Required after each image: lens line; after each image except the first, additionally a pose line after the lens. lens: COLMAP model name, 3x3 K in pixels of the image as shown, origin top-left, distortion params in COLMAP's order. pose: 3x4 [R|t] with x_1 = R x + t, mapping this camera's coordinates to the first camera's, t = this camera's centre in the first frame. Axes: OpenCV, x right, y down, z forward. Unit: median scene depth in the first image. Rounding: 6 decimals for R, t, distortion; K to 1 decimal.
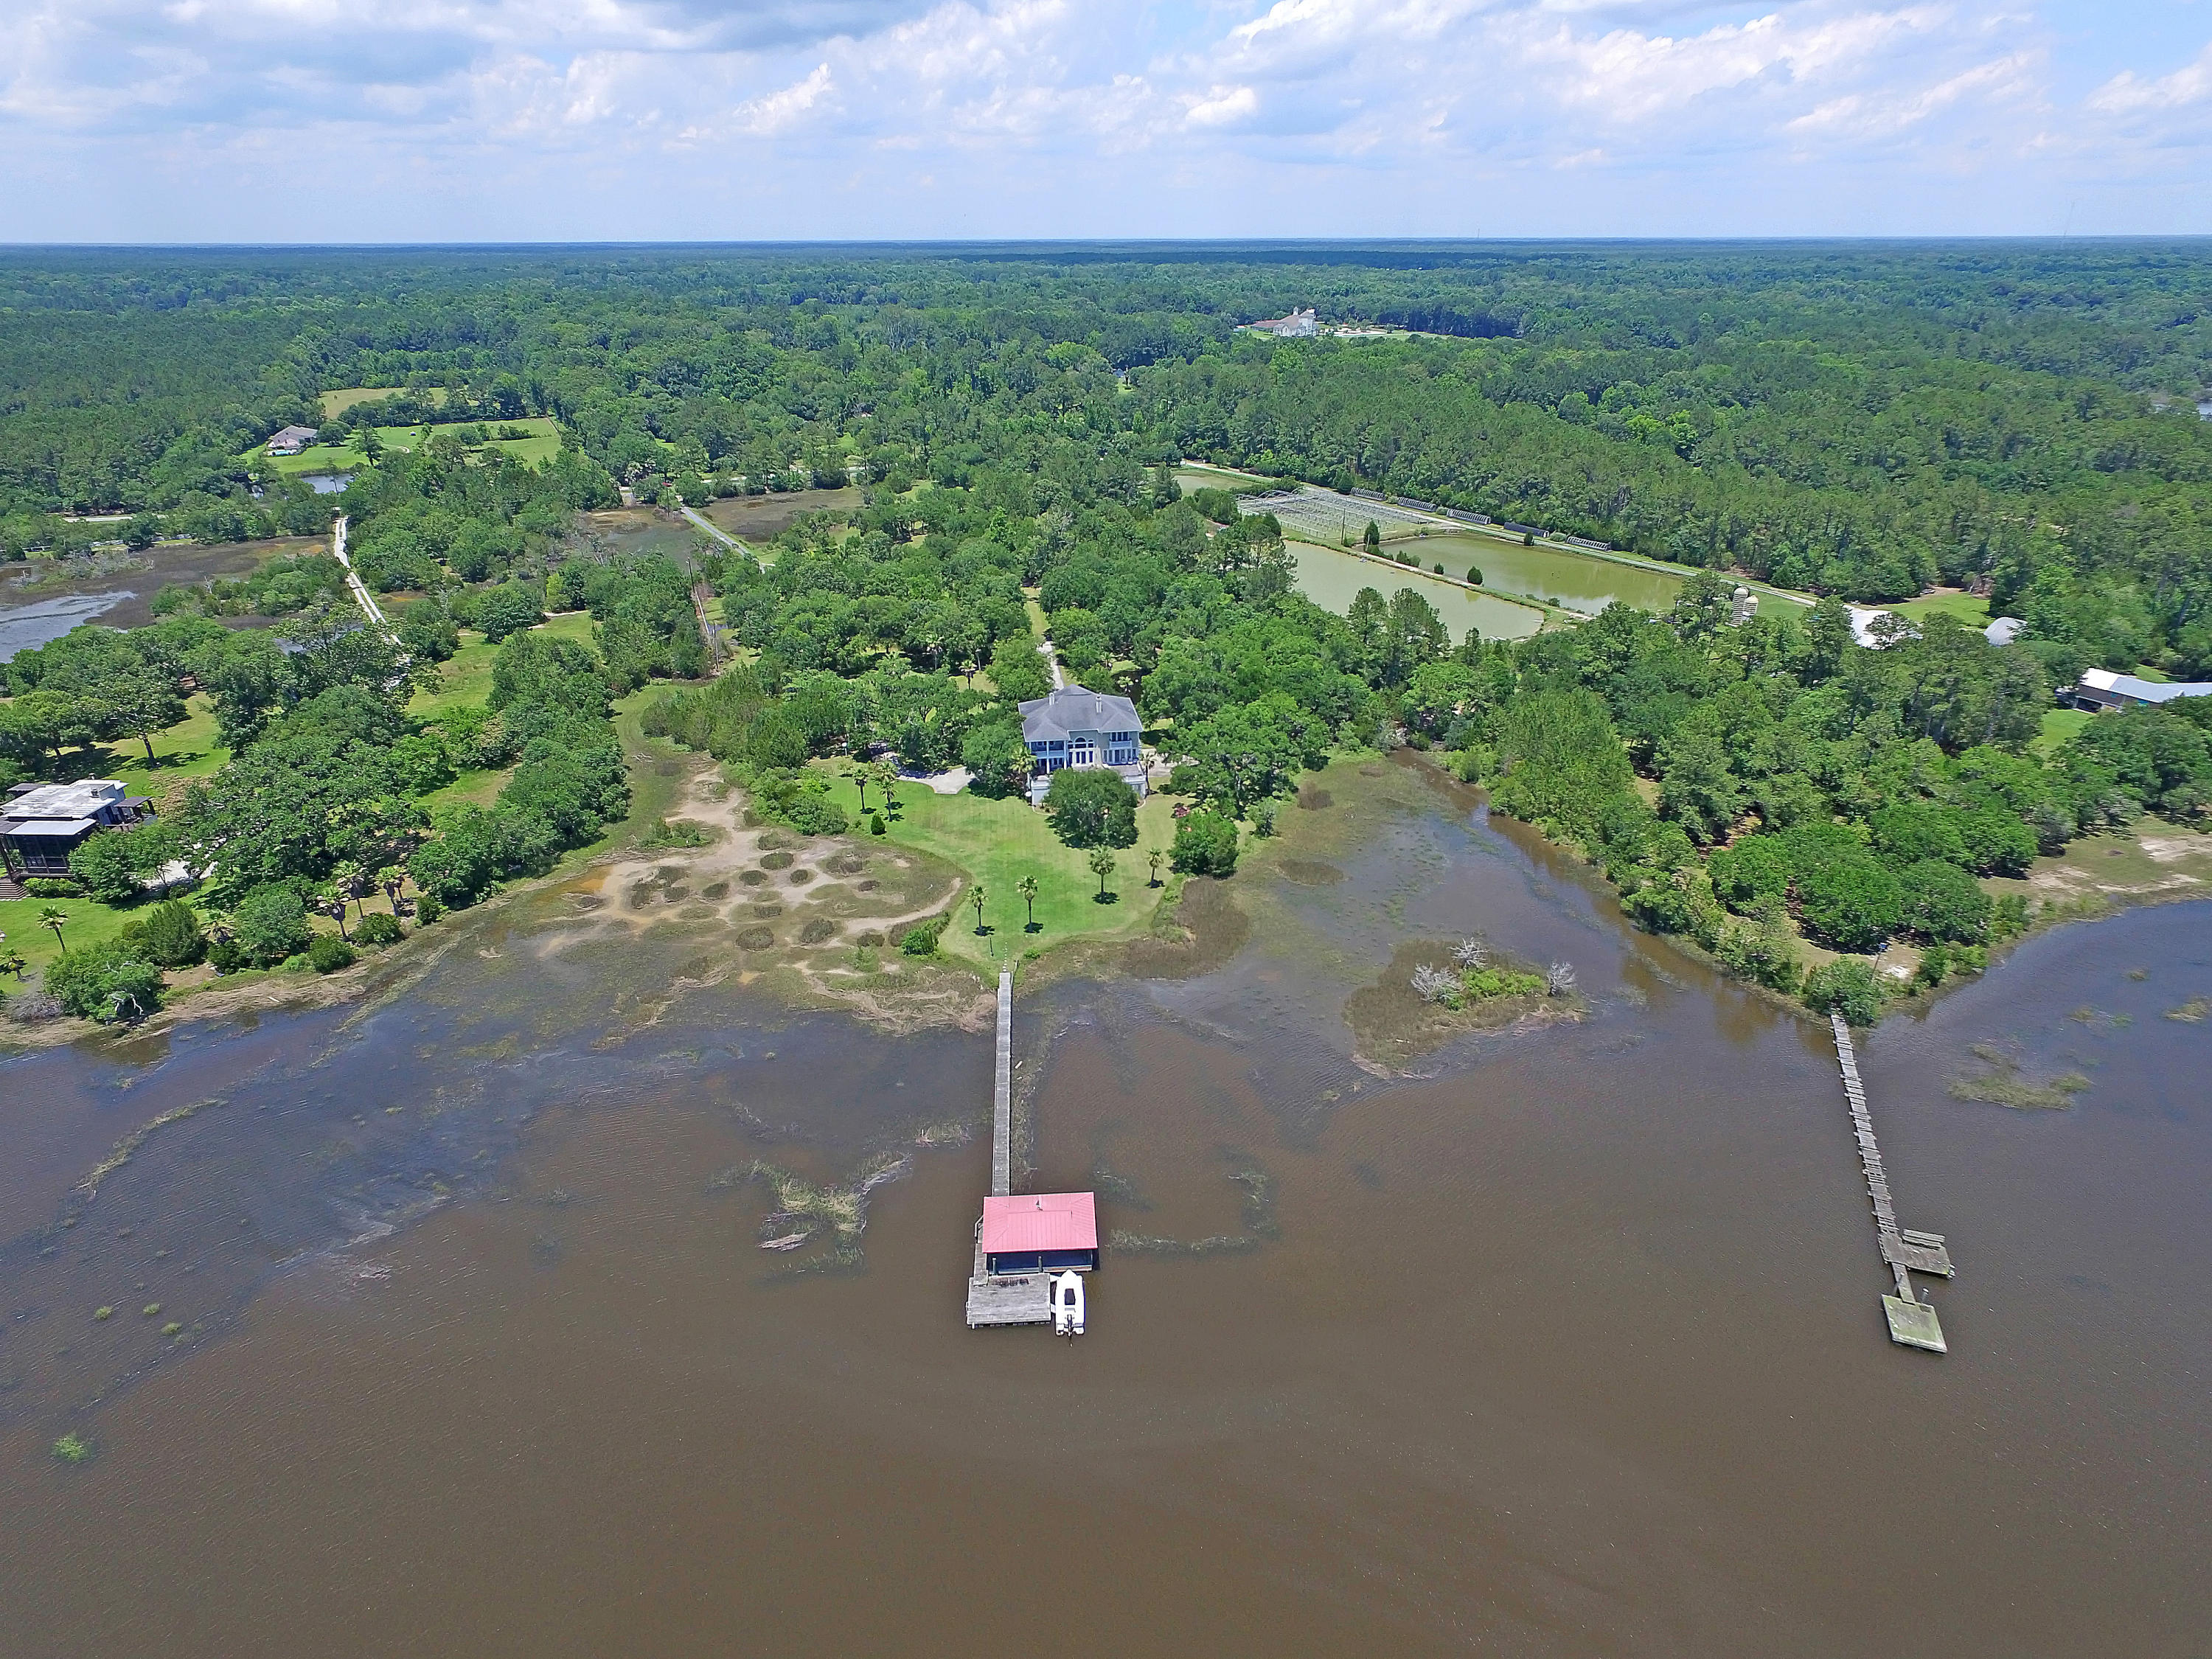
lens RADIAL K [[1280.7, 0, 1128.0], [0, 1280.7, 825.6], [0, 0, 1]] dist [0.001540, 0.000672]
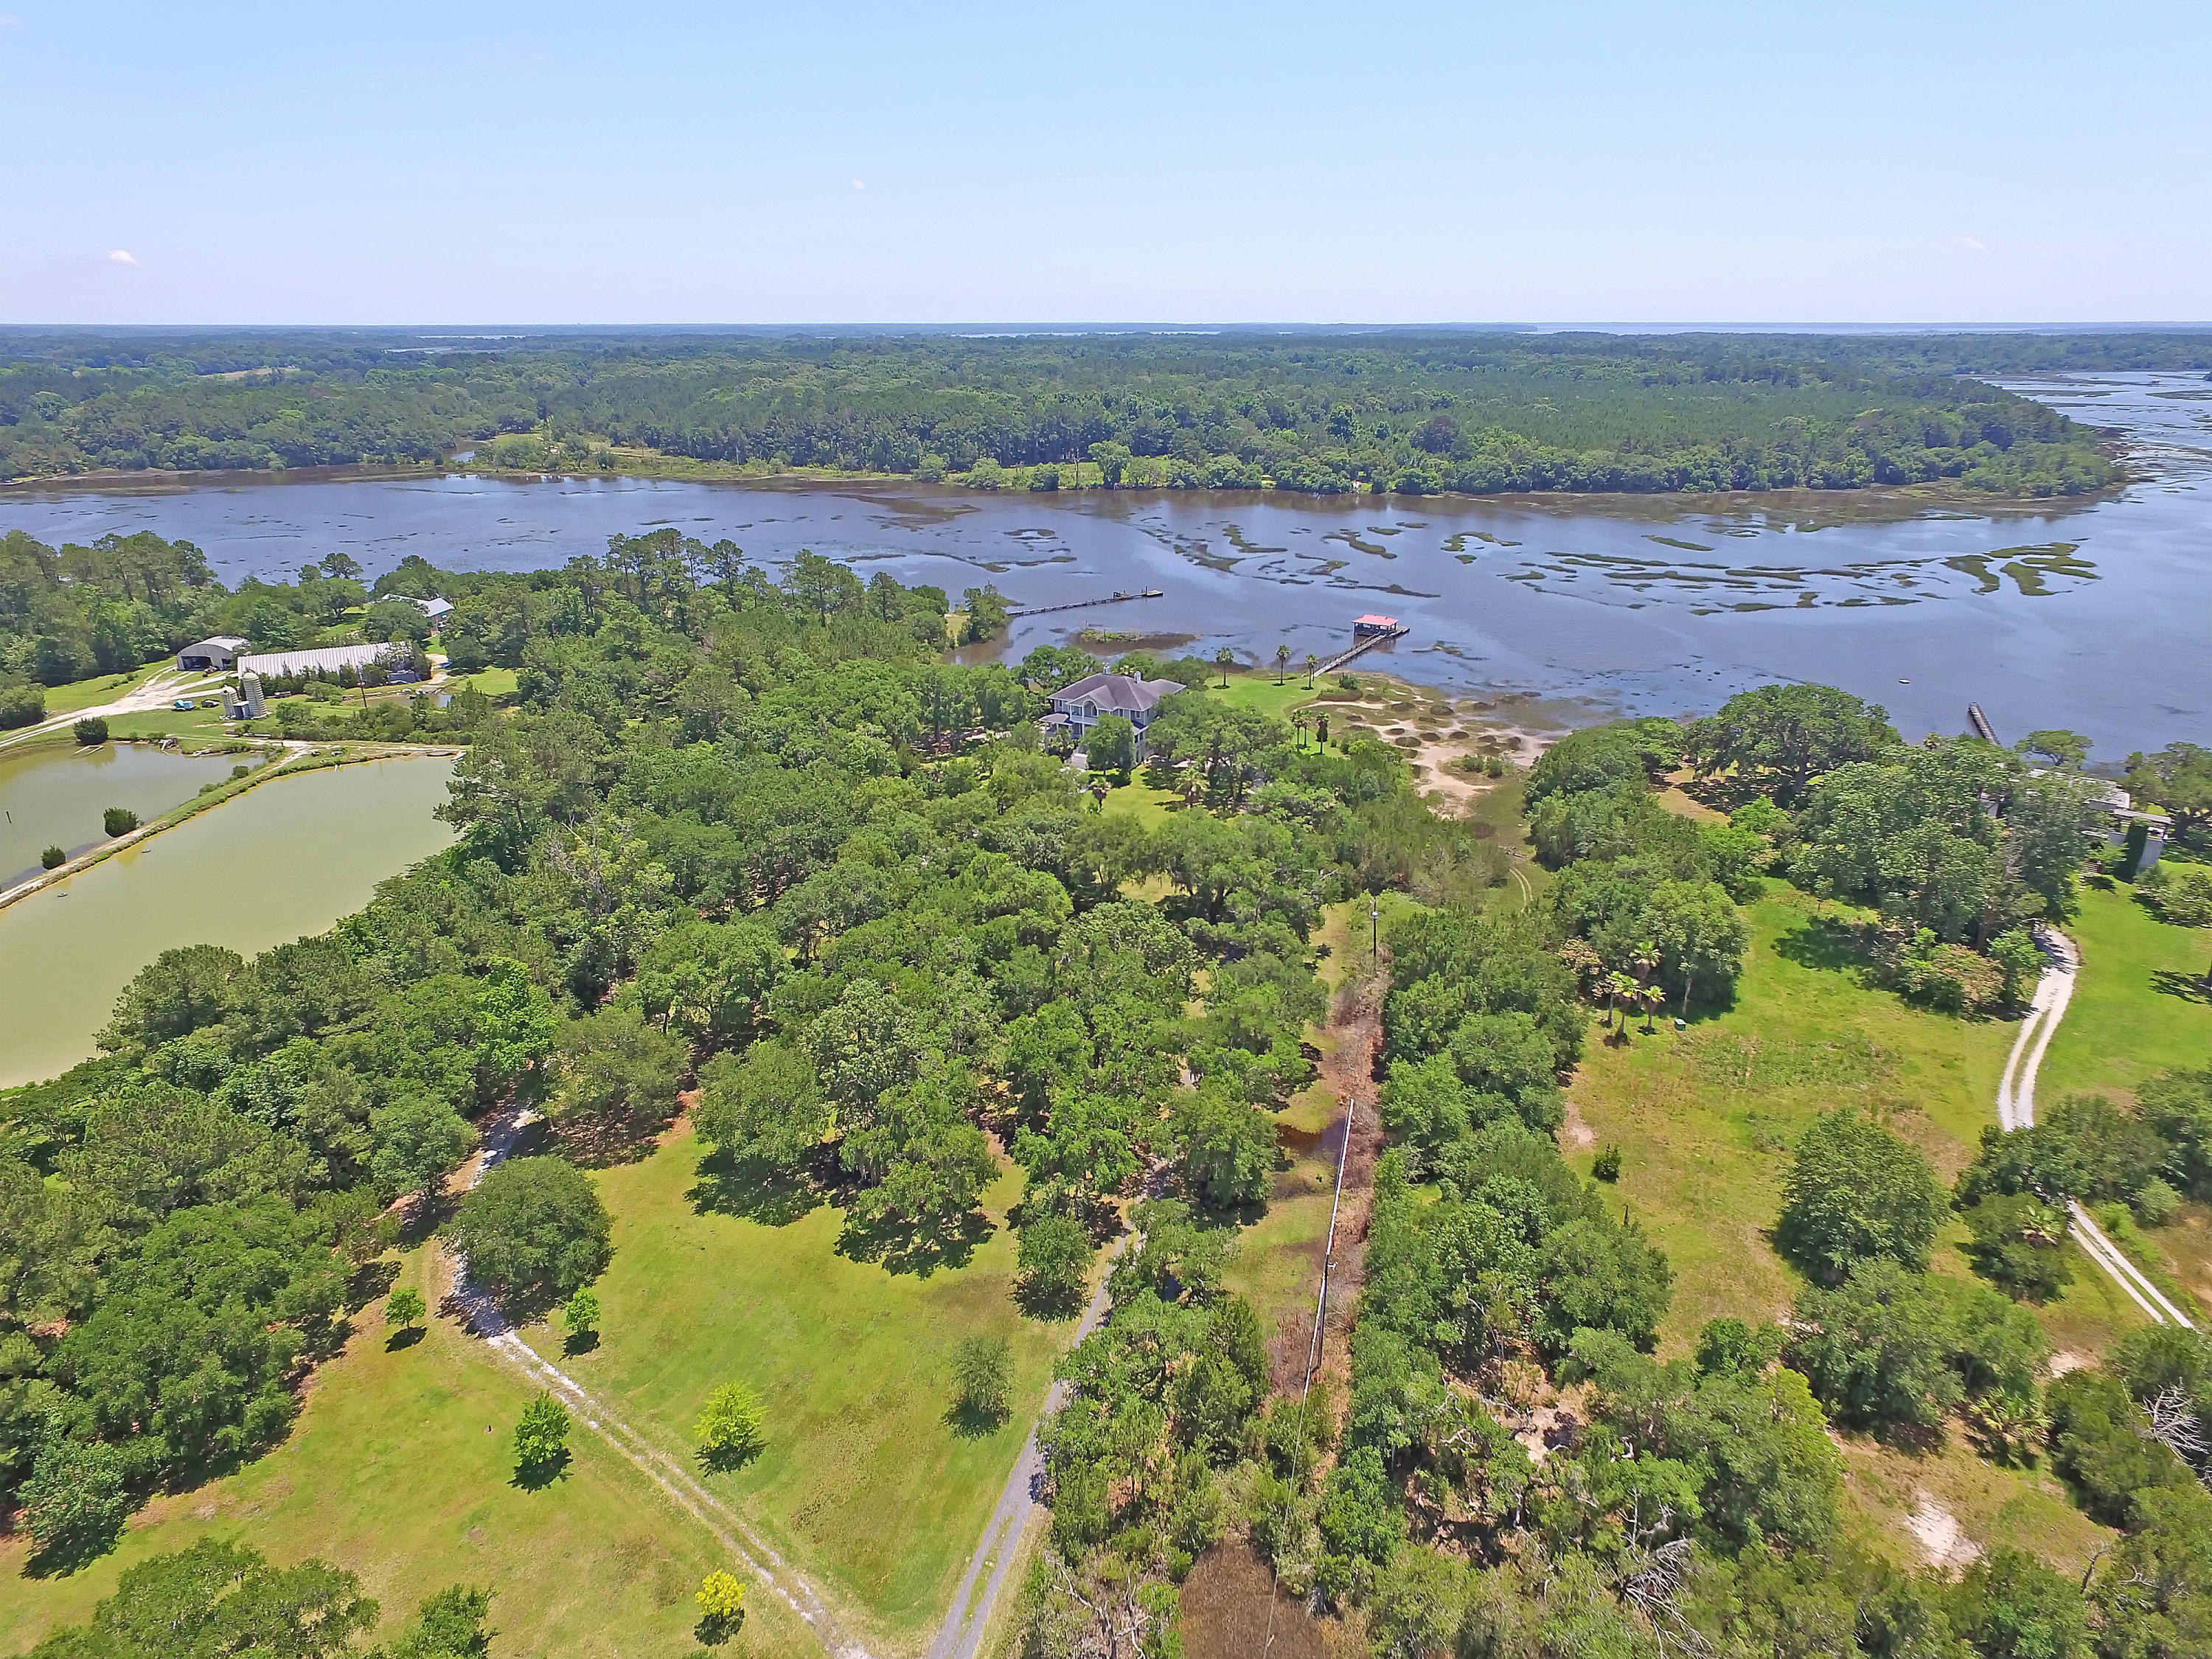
lens RADIAL K [[1286.2, 0, 1130.1], [0, 1286.2, 805.1], [0, 0, 1]] dist [-0.010360, 0.012801]
pose [[-0.819477, -0.200590, 0.536863, -0.713178], [0.239809, 0.730787, 0.639095, -0.774687], [-0.520528, 0.652467, -0.550760, 1.806690]]
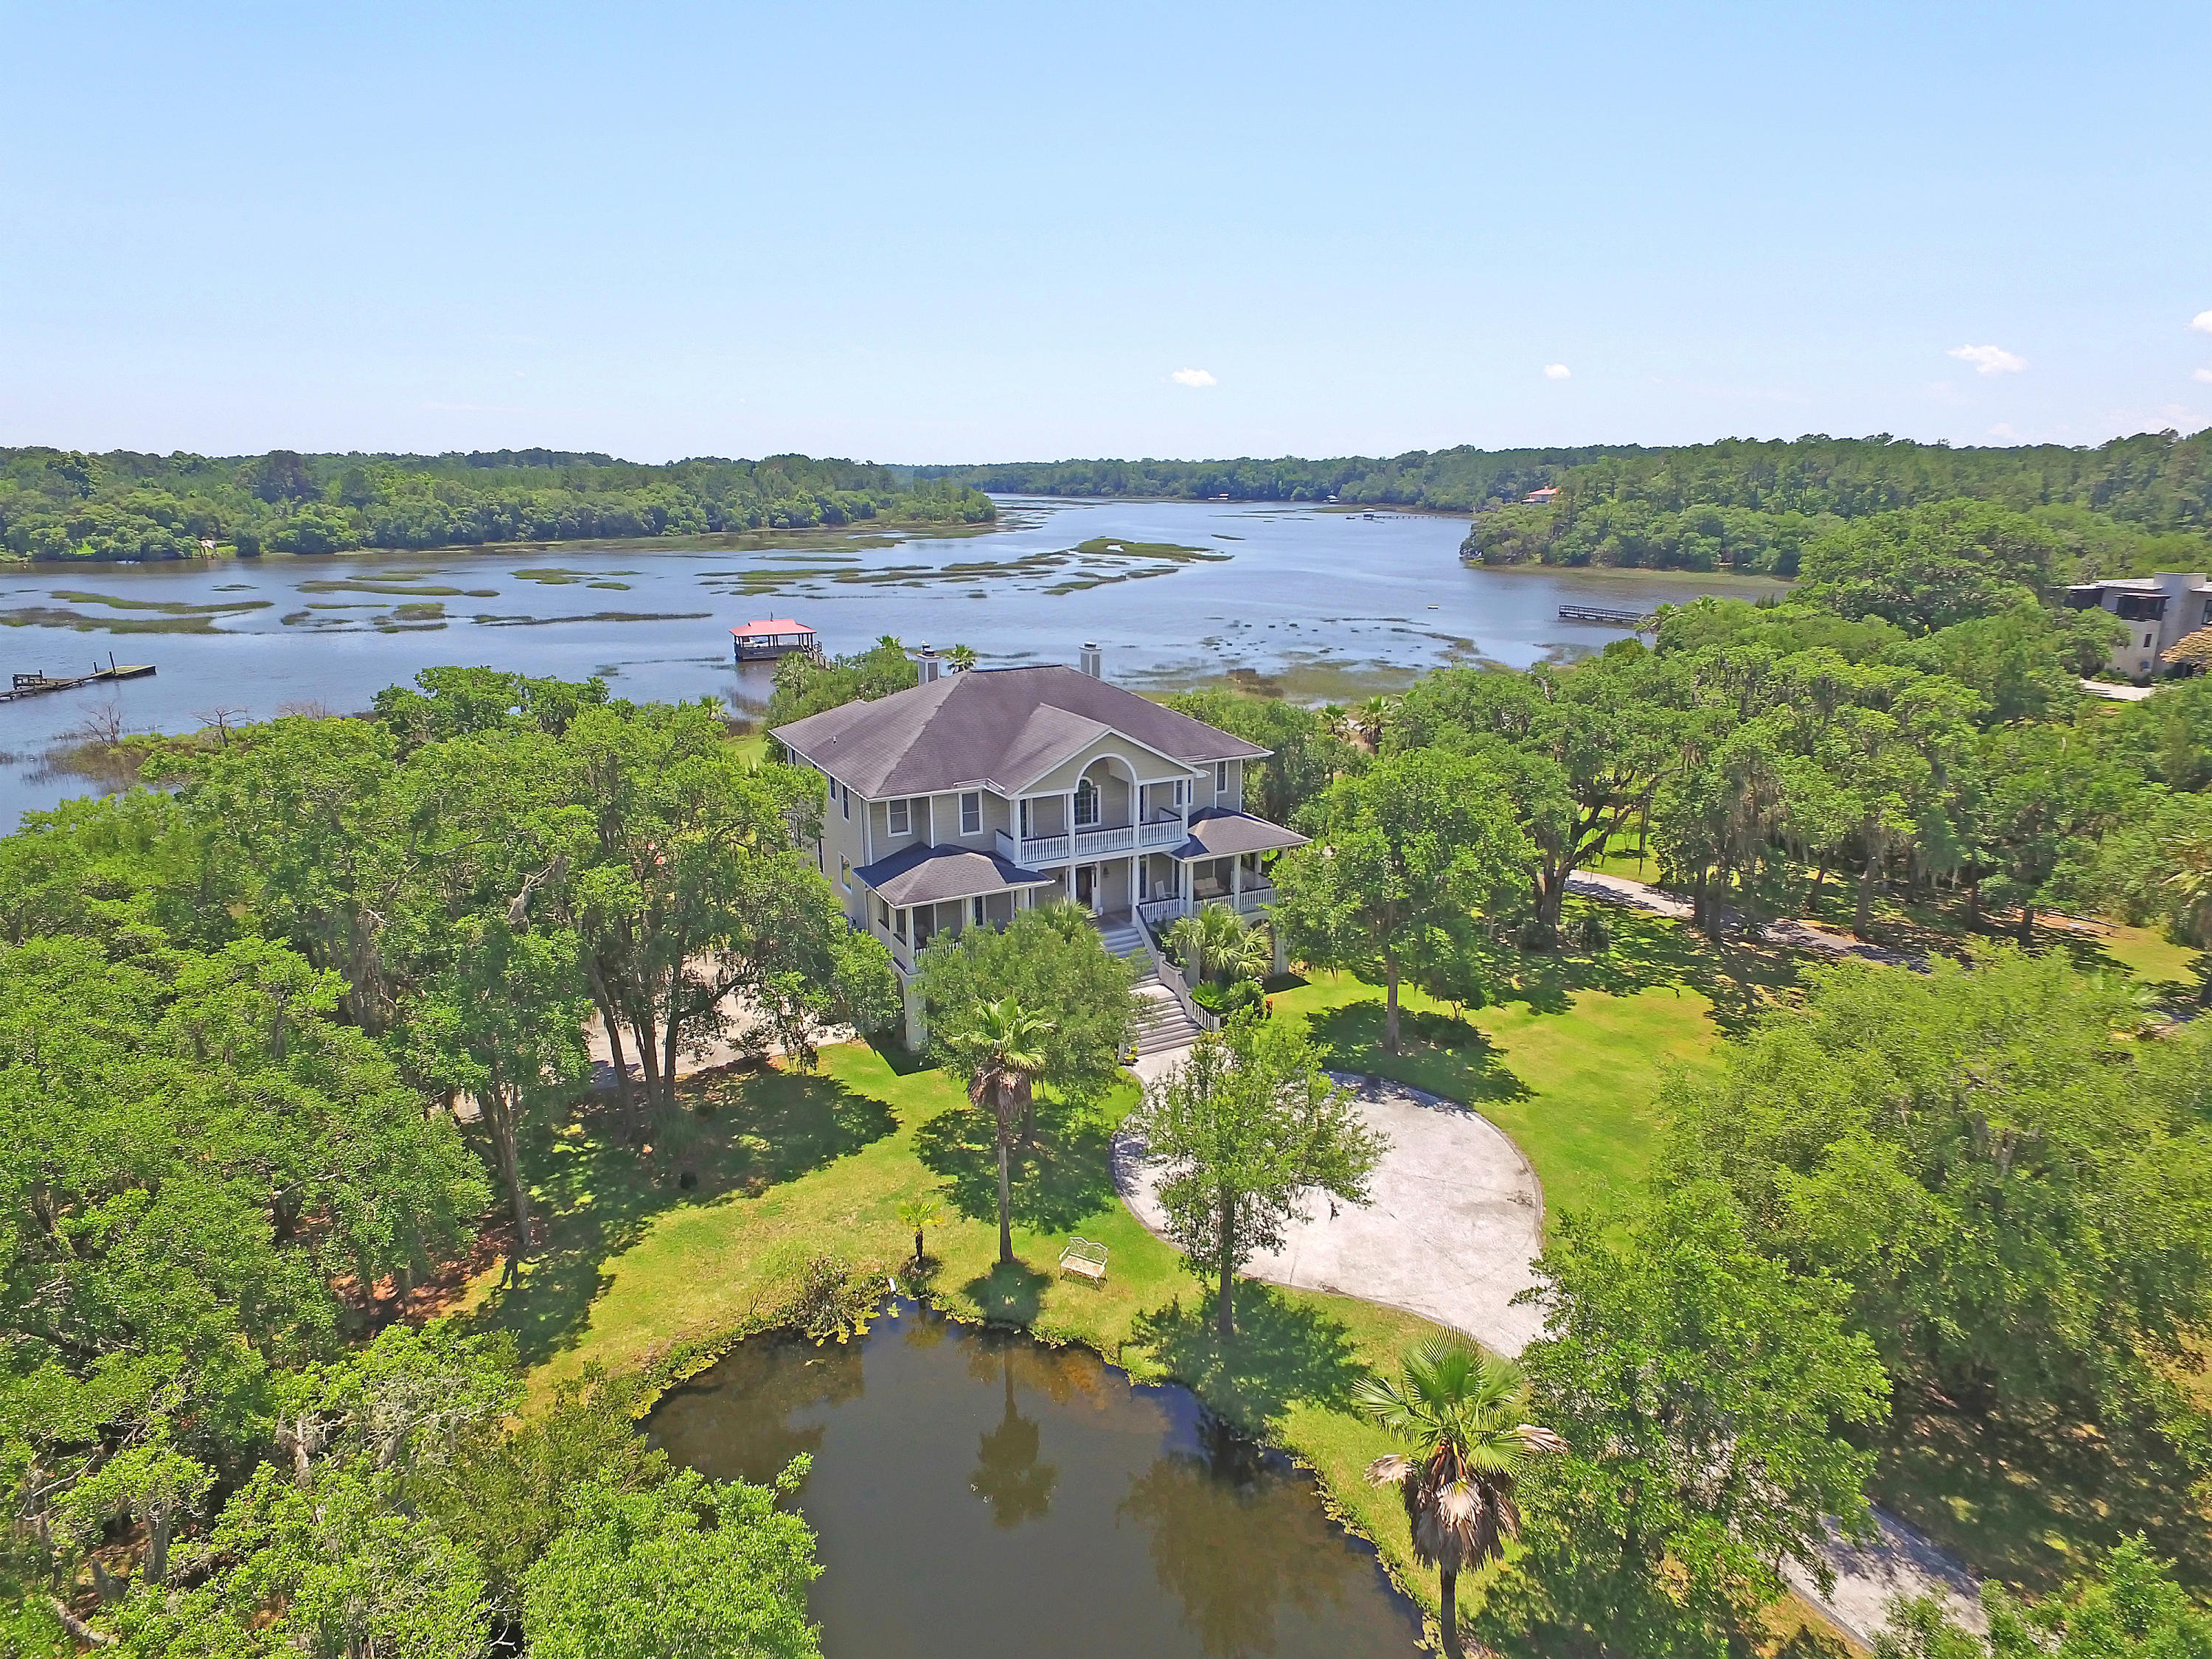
lens RADIAL K [[1284.8, 0, 1100.3], [0, 1284.8, 827.7], [0, 0, 1]] dist [-0.010255, 0.015567]
pose [[-0.943109, 0.090290, -0.319989, 0.038184], [-0.136975, 0.771439, 0.621385, -0.273087], [0.302957, 0.629865, -0.715184, 1.332507]]
